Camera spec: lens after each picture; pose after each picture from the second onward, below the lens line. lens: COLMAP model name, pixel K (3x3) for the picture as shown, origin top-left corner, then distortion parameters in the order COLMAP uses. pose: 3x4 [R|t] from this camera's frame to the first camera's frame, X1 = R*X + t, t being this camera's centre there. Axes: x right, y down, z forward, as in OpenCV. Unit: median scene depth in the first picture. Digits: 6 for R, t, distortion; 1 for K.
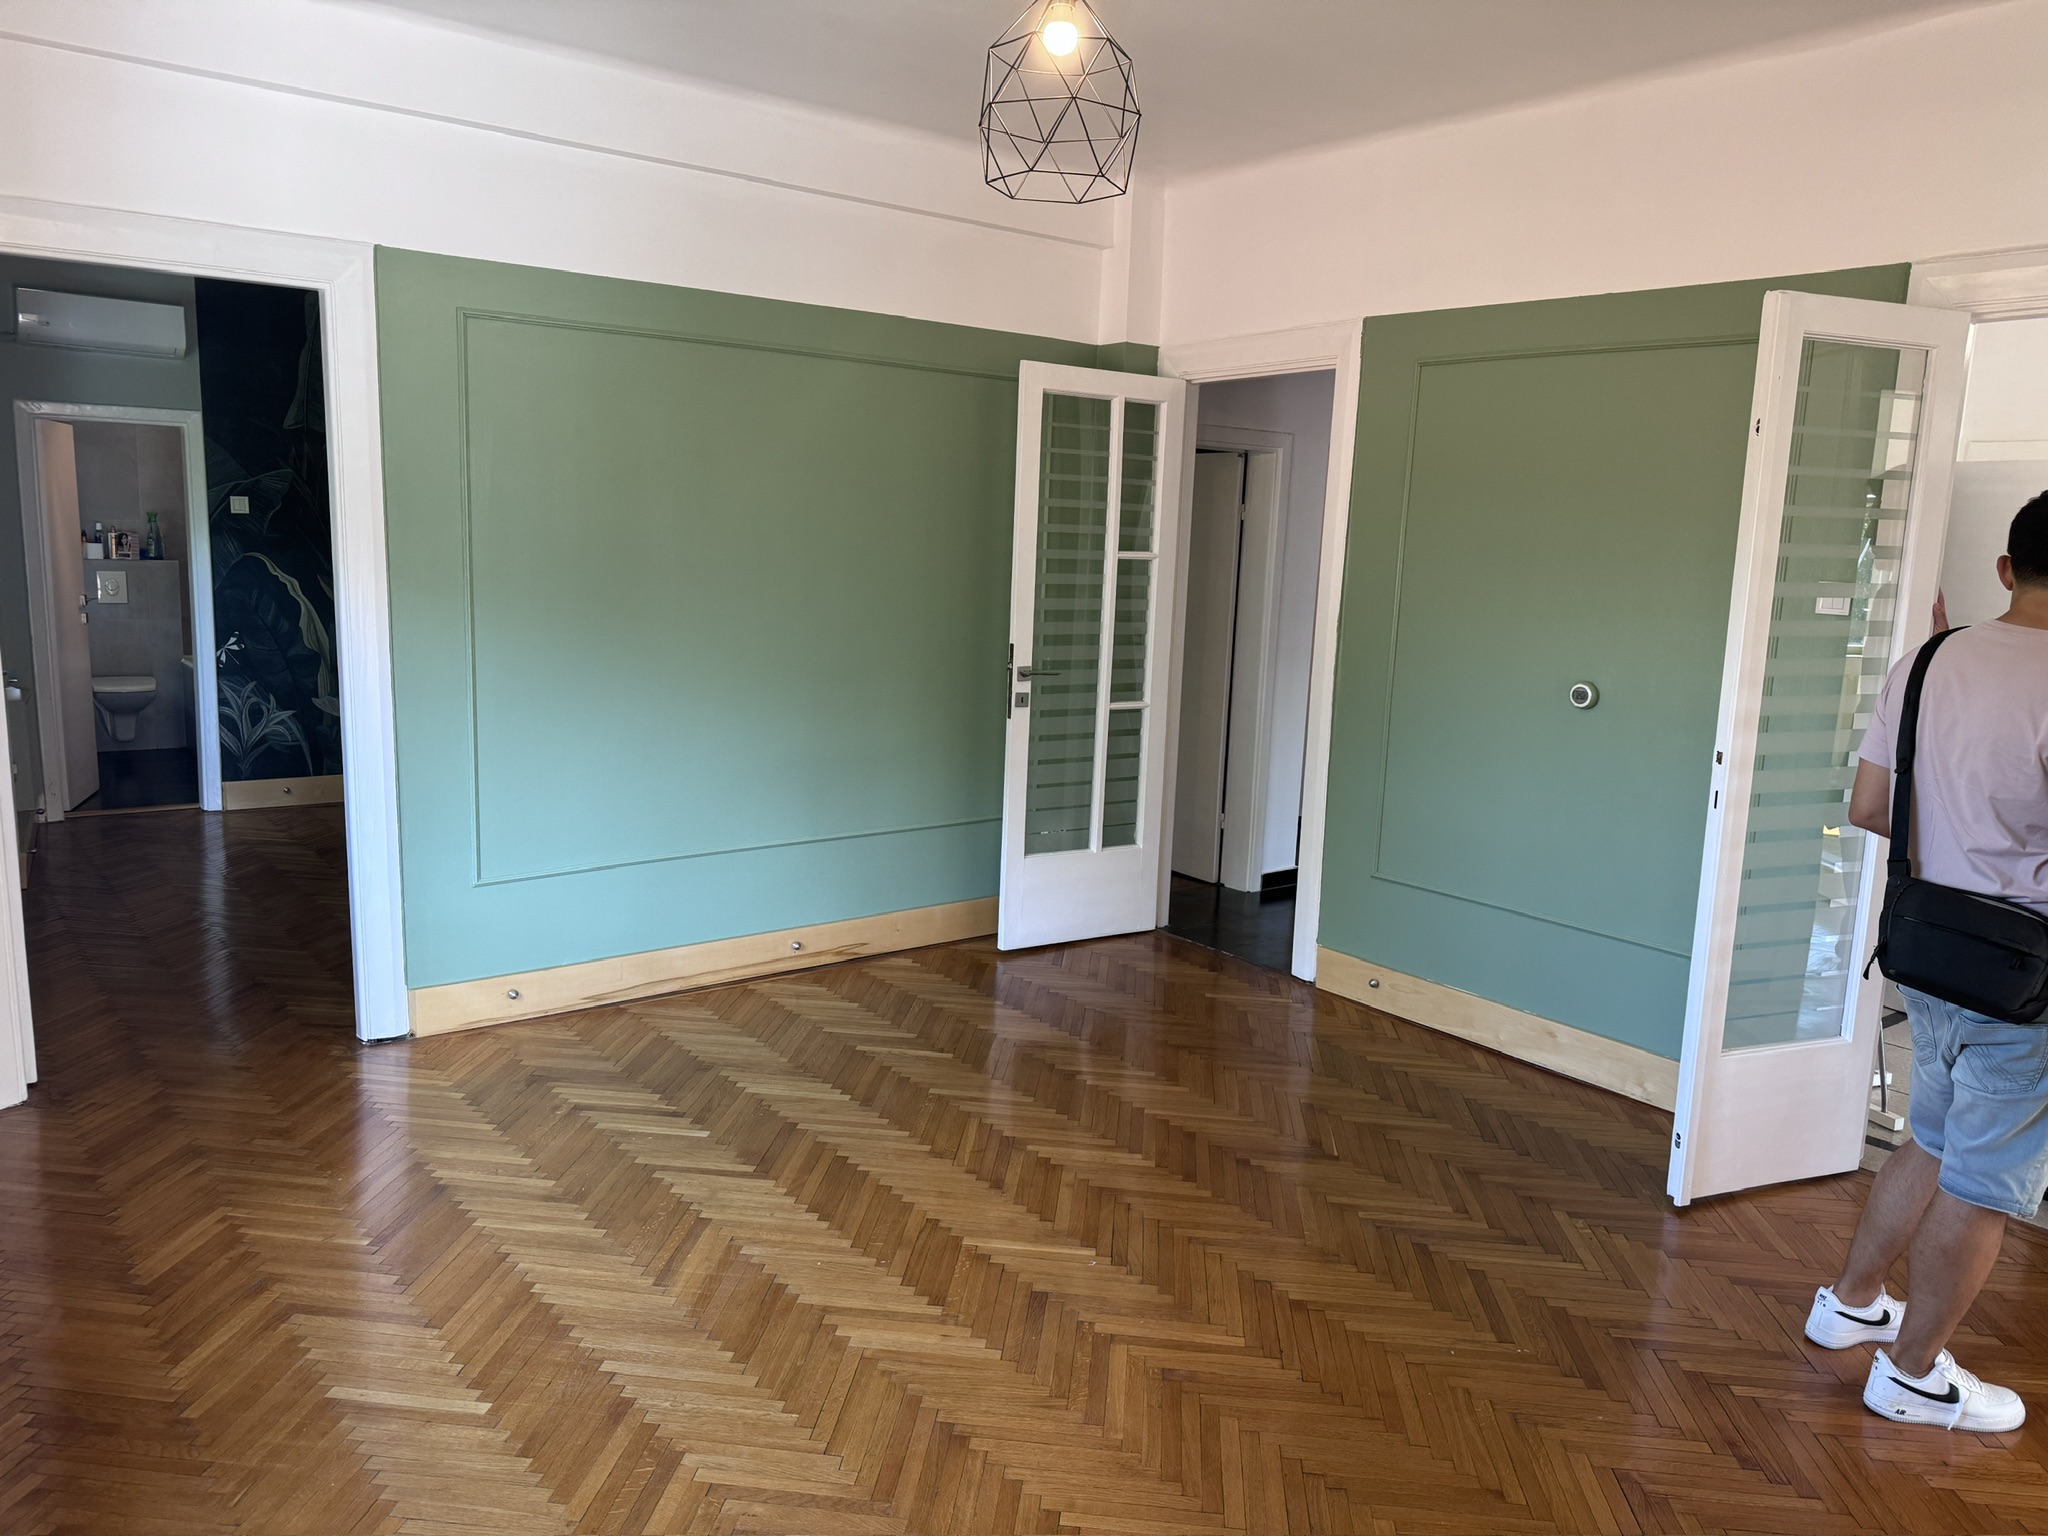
lens RADIAL K [[1418.2, 0, 1016.2], [0, 1418.2, 760.5], [0, 0, 1]] dist [0.120530, -0.201147]
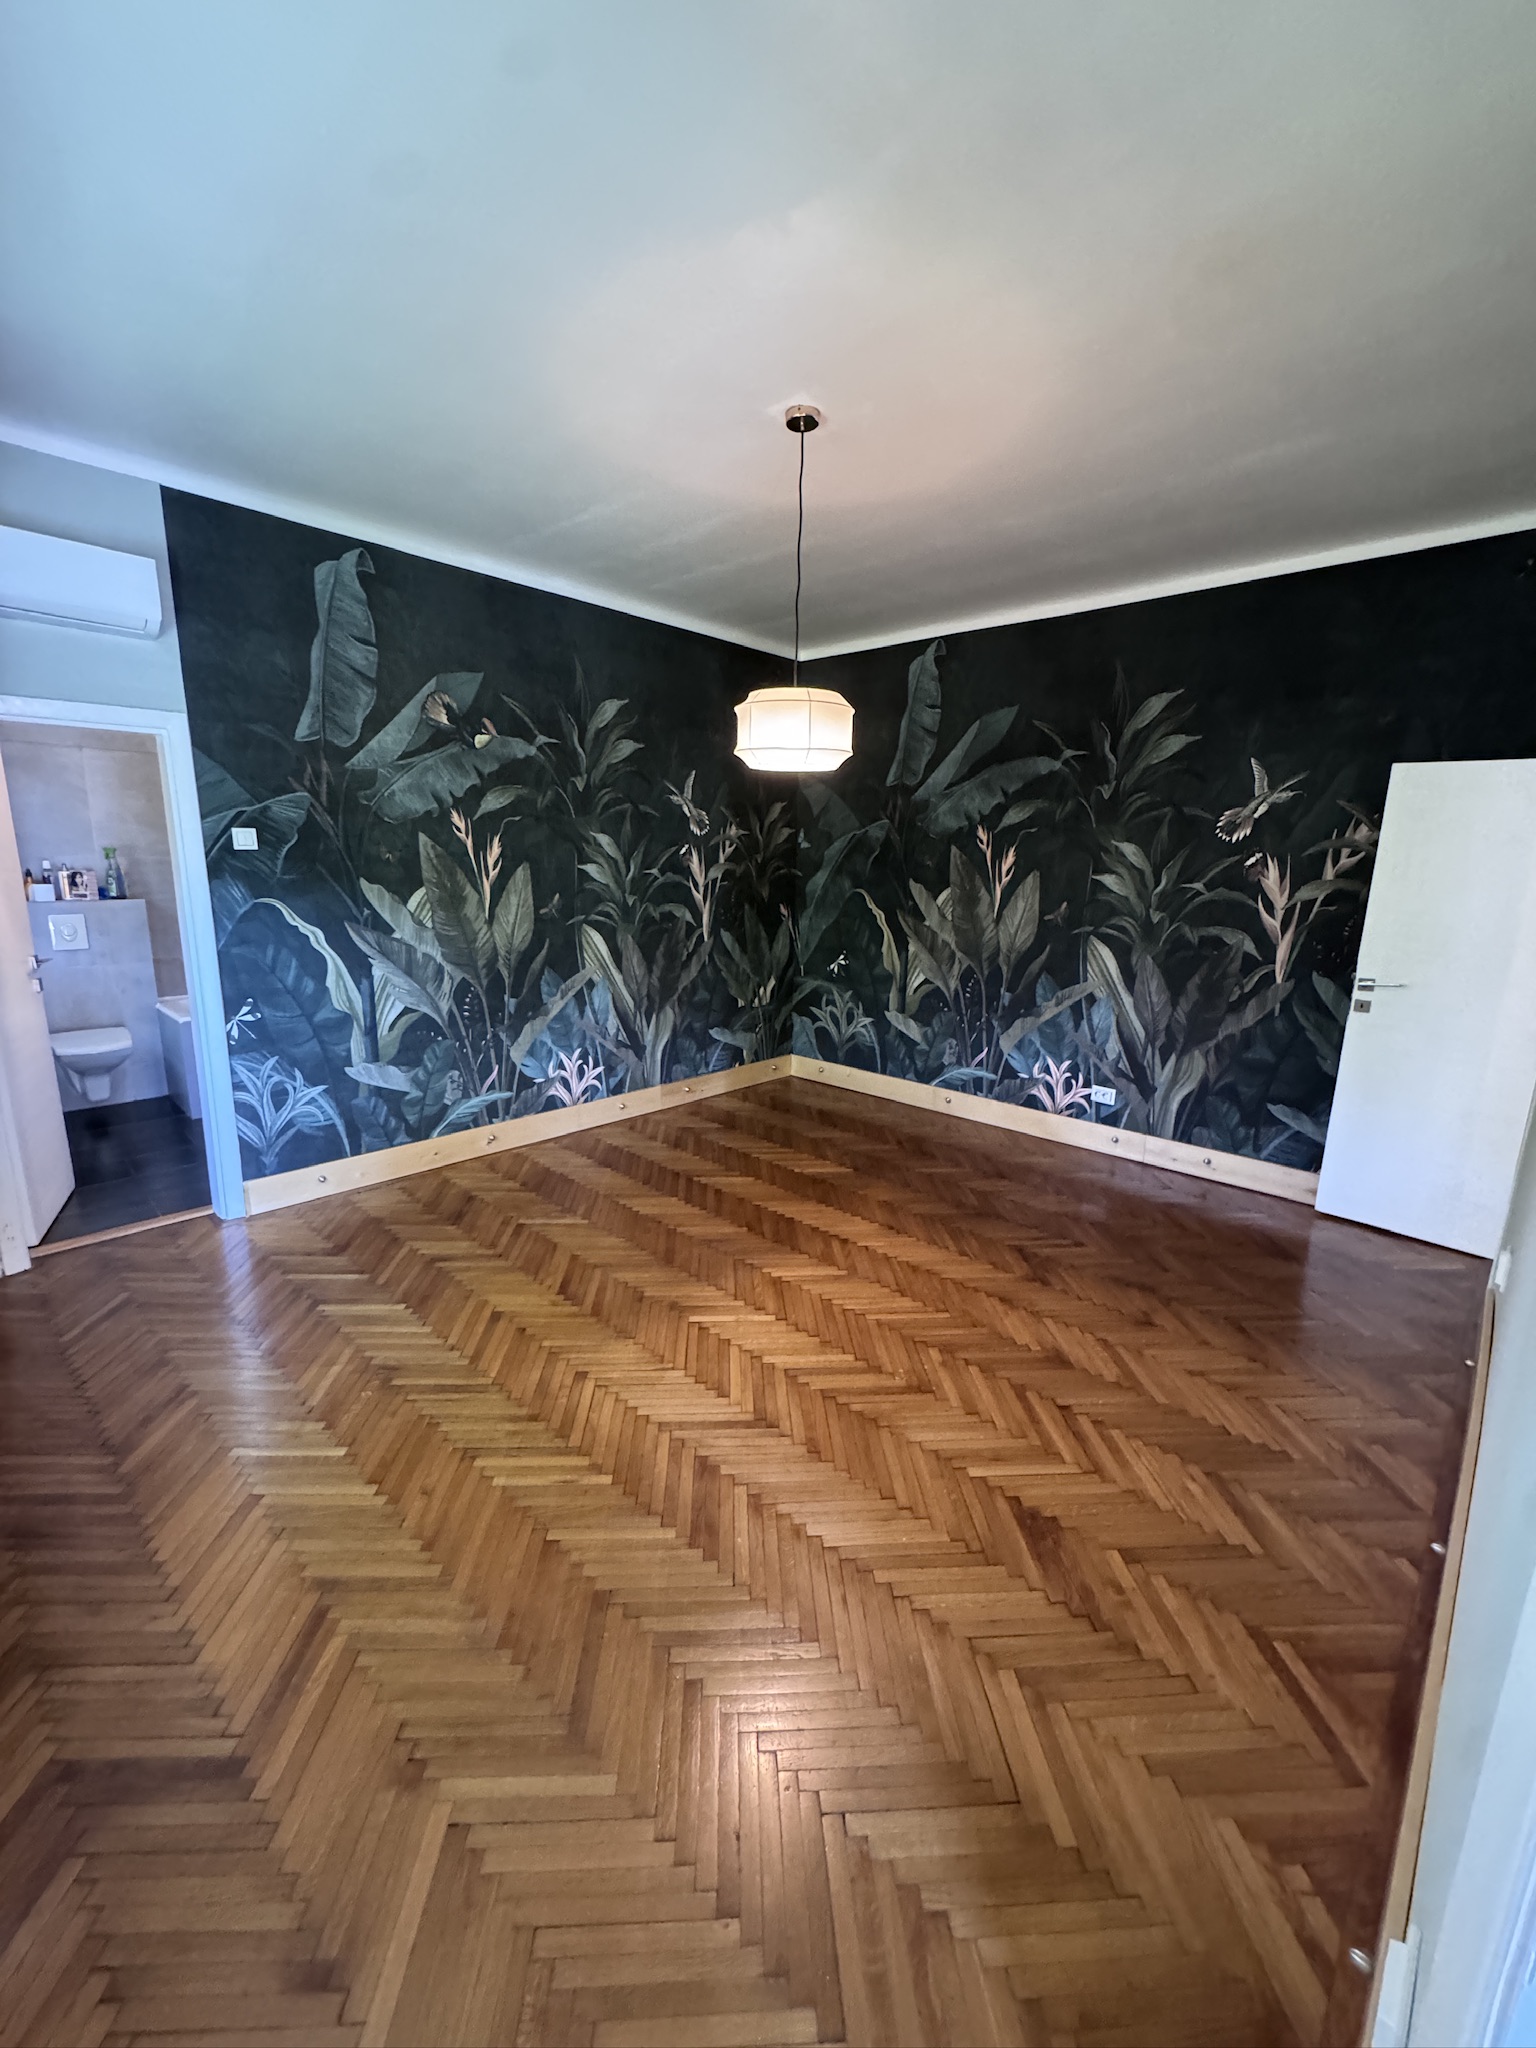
lens RADIAL K [[813.2, 0, 772.4], [0, 813.2, 1021.9], [0, 0, 1]] dist [-0.005288, -0.000183]
pose [[0.987756, -0.045037, 0.149363, -0.541821], [0.037294, 0.997831, 0.054247, -0.151528], [-0.151483, -0.048013, 0.987293, 0.861204]]
